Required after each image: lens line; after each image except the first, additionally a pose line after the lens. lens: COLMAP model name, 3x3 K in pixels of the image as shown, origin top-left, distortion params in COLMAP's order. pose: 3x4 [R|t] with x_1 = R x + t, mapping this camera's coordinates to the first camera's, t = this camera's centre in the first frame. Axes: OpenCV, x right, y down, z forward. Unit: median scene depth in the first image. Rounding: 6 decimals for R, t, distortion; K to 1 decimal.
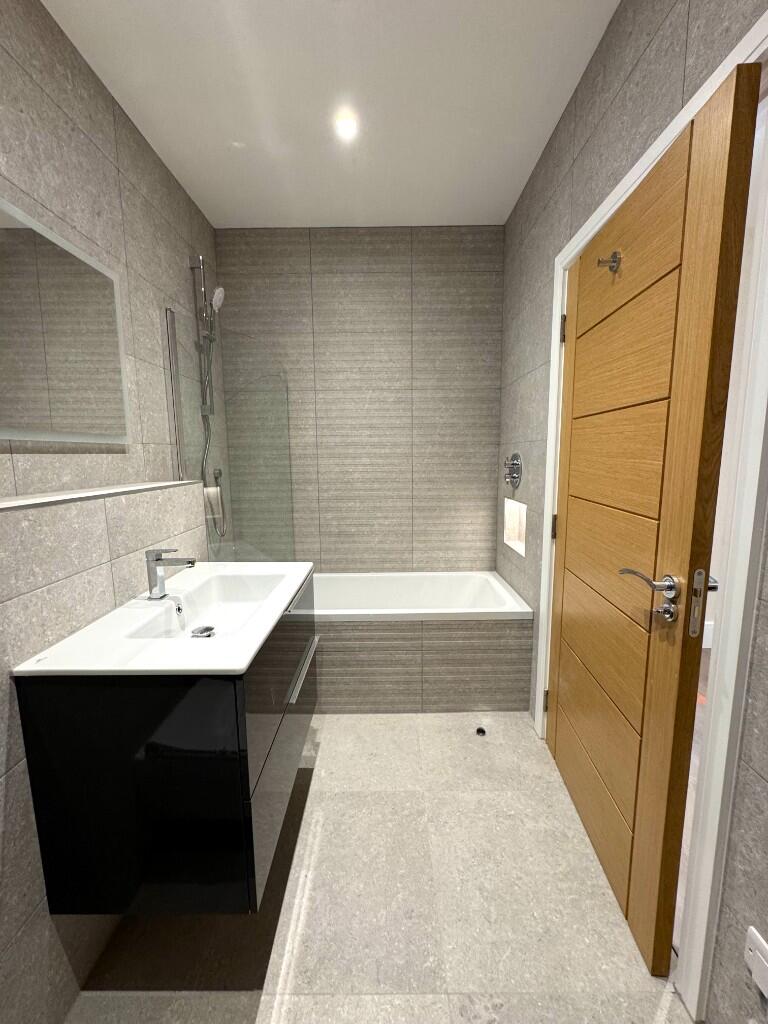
lens RADIAL K [[410.8, 0, 384.0], [0, 410.8, 512.0], [0, 0, 1]] dist [-0.001940, 0.000250]
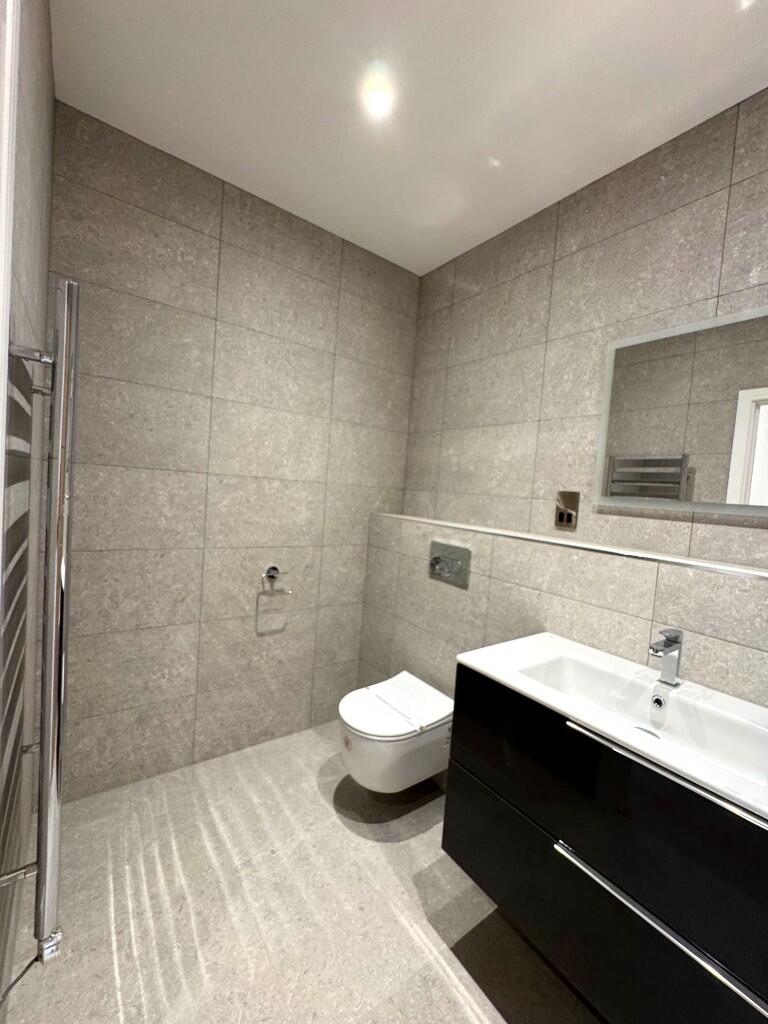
lens RADIAL K [[410.8, 0, 384.0], [0, 410.8, 512.0], [0, 0, 1]] dist [-0.001940, 0.000250]
pose [[-0.799522, -0.021030, -0.600268, 0.584031], [-0.150908, 0.974363, 0.166864, -0.249404], [0.581370, 0.223997, -0.782198, 1.476224]]
